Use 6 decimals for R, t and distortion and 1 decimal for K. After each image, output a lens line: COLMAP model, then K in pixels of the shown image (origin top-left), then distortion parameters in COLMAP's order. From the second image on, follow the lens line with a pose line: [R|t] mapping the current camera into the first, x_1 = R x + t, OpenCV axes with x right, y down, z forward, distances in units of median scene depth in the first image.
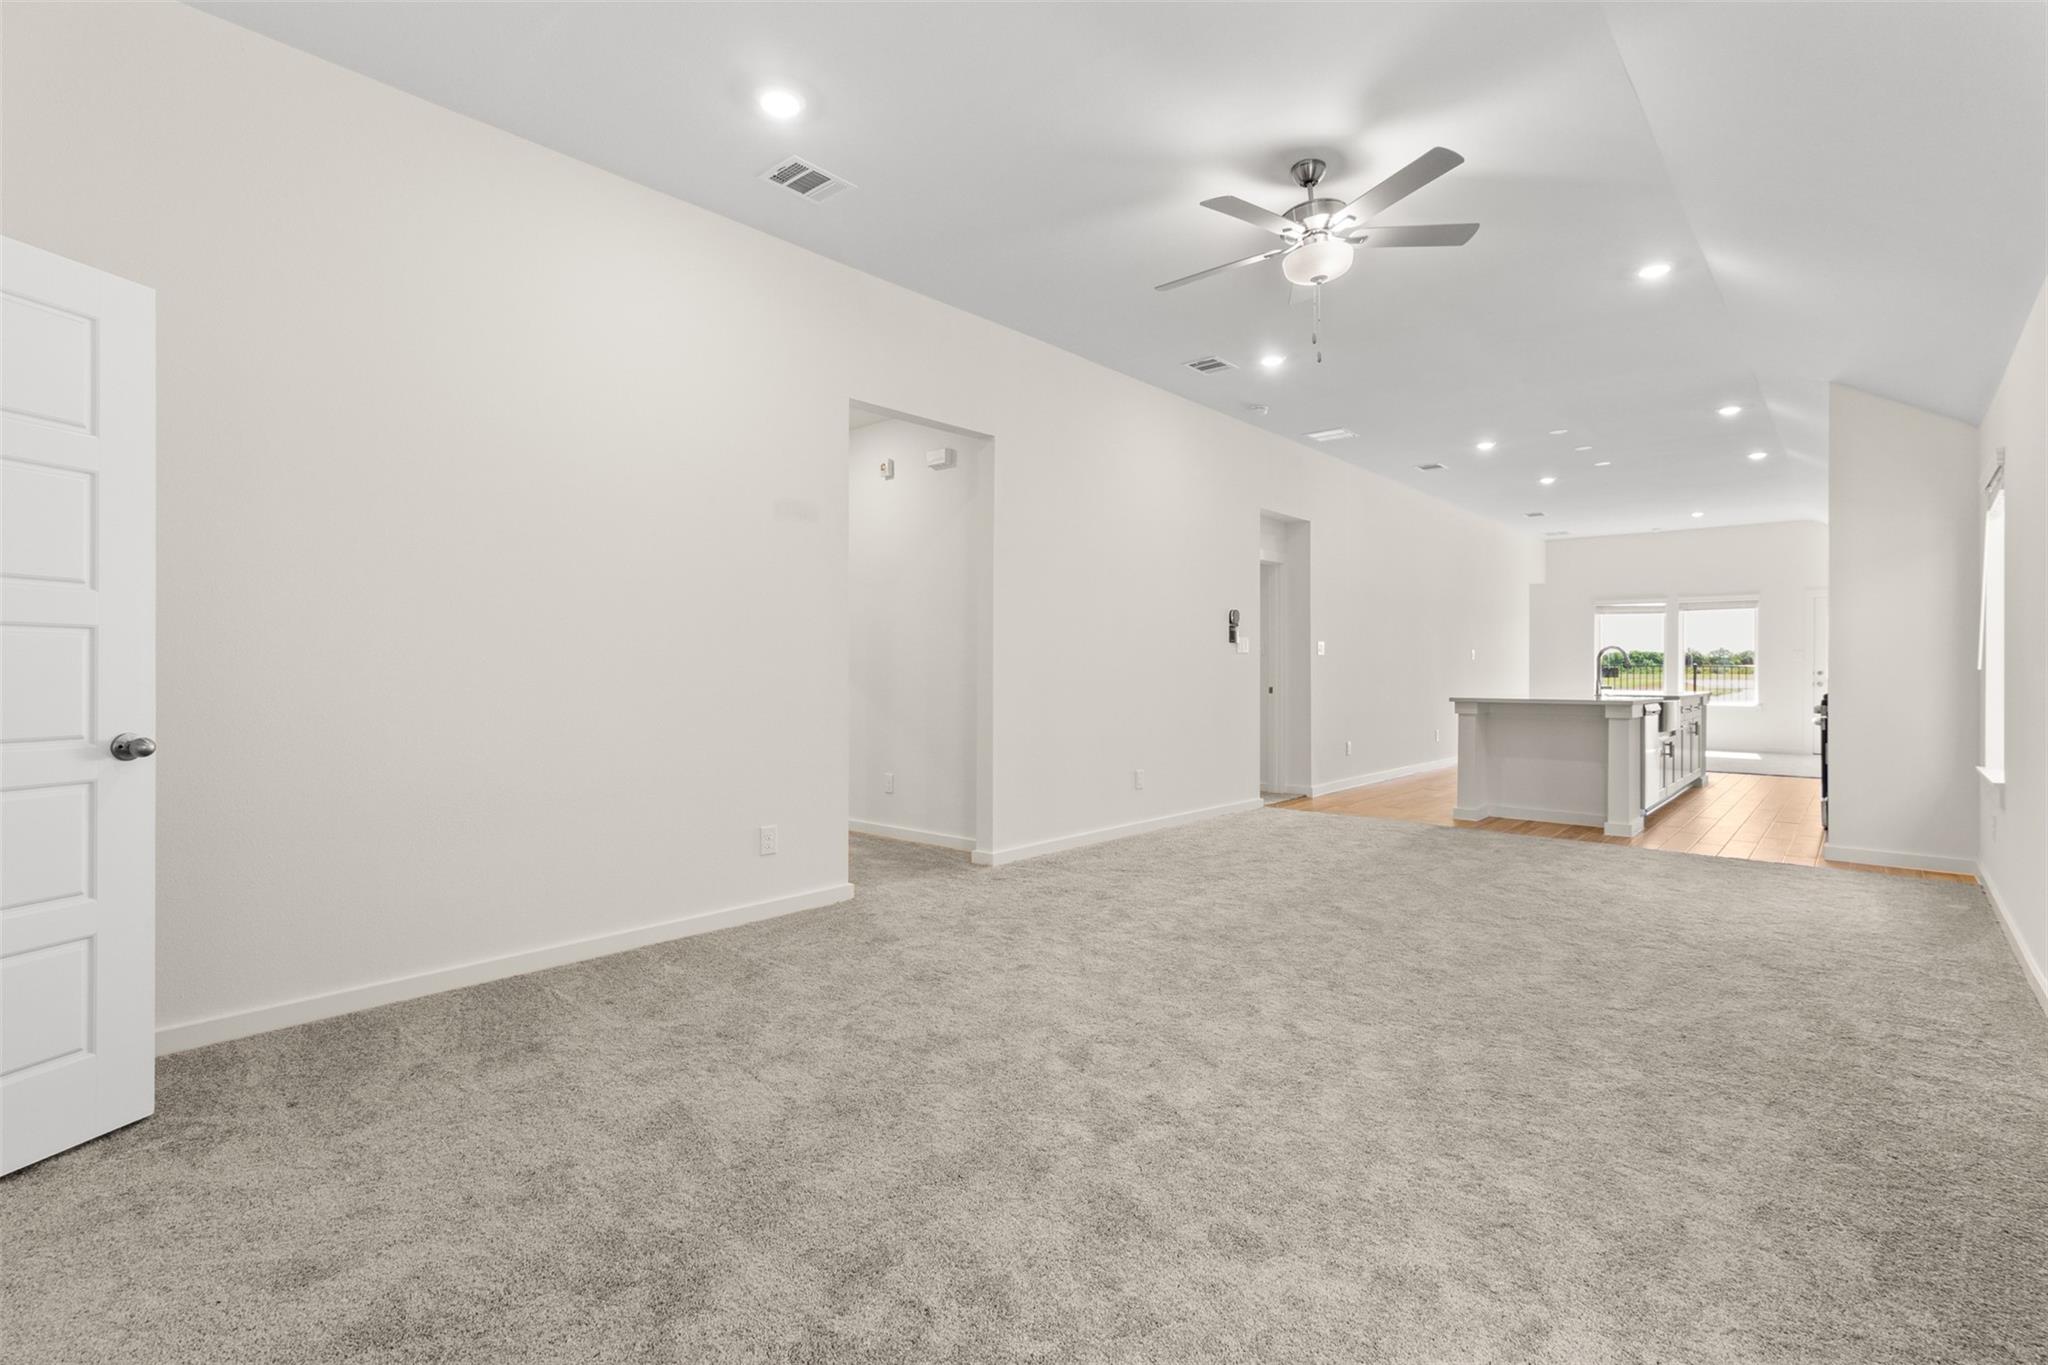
lens RADIAL K [[975.5, 0, 1029.8], [0, 975.5, 670.1], [0, 0, 1]] dist [-0.000450, 0.001122]
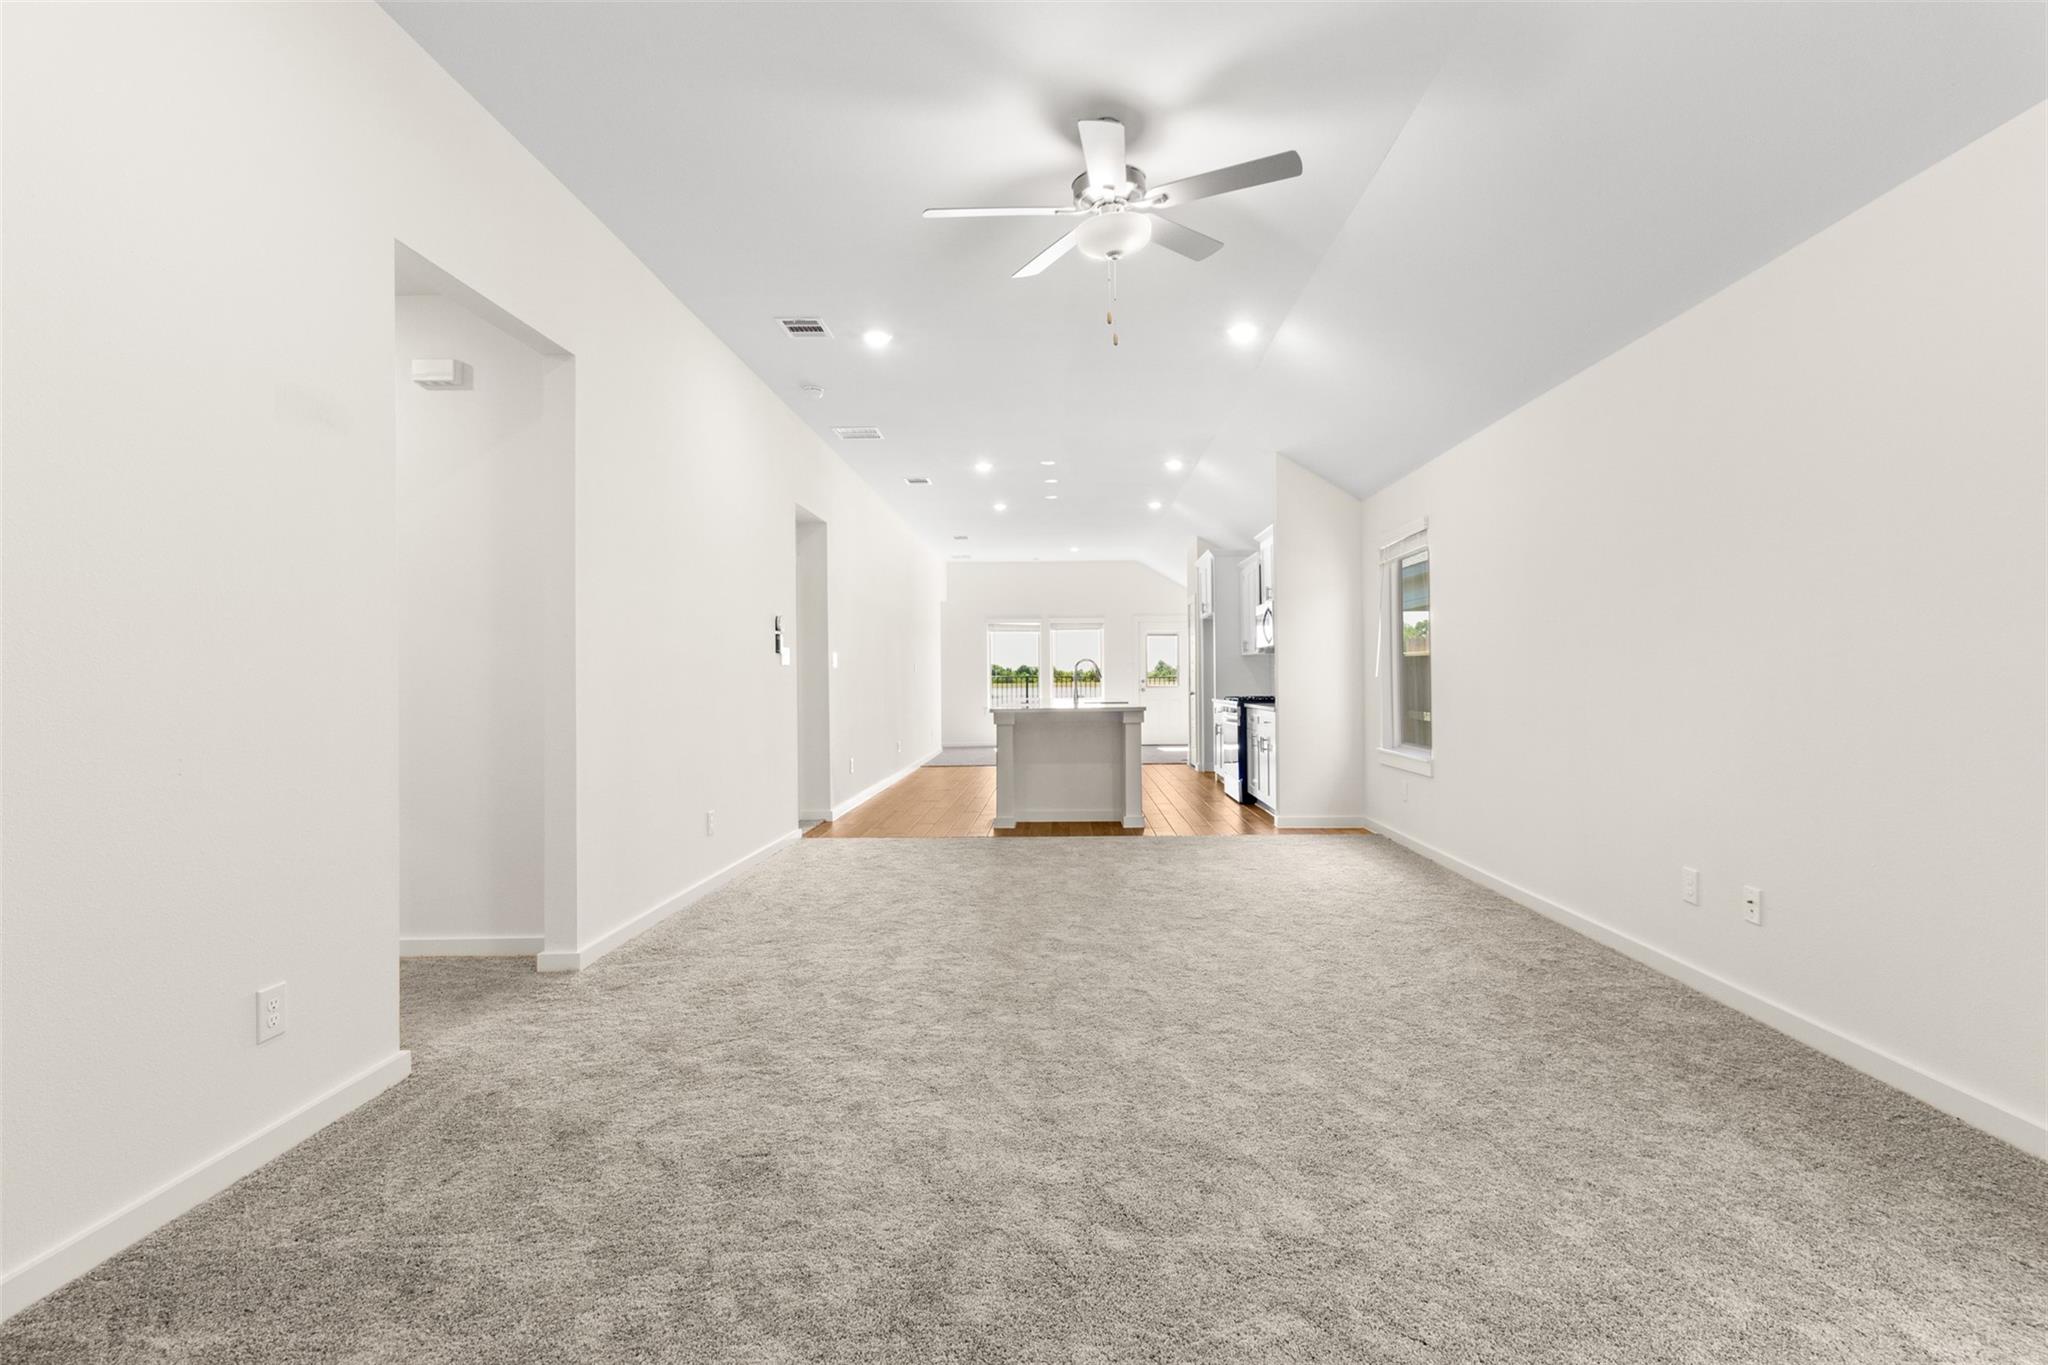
lens RADIAL K [[975.5, 0, 1055.3], [0, 975.5, 667.6], [0, 0, 1]] dist [-0.000450, 0.001122]
pose [[0.749217, -0.001885, 0.662322, -0.221180], [0.013157, 0.999841, -0.012037, -0.001925], [-0.662194, 0.017733, 0.749123, 0.226558]]
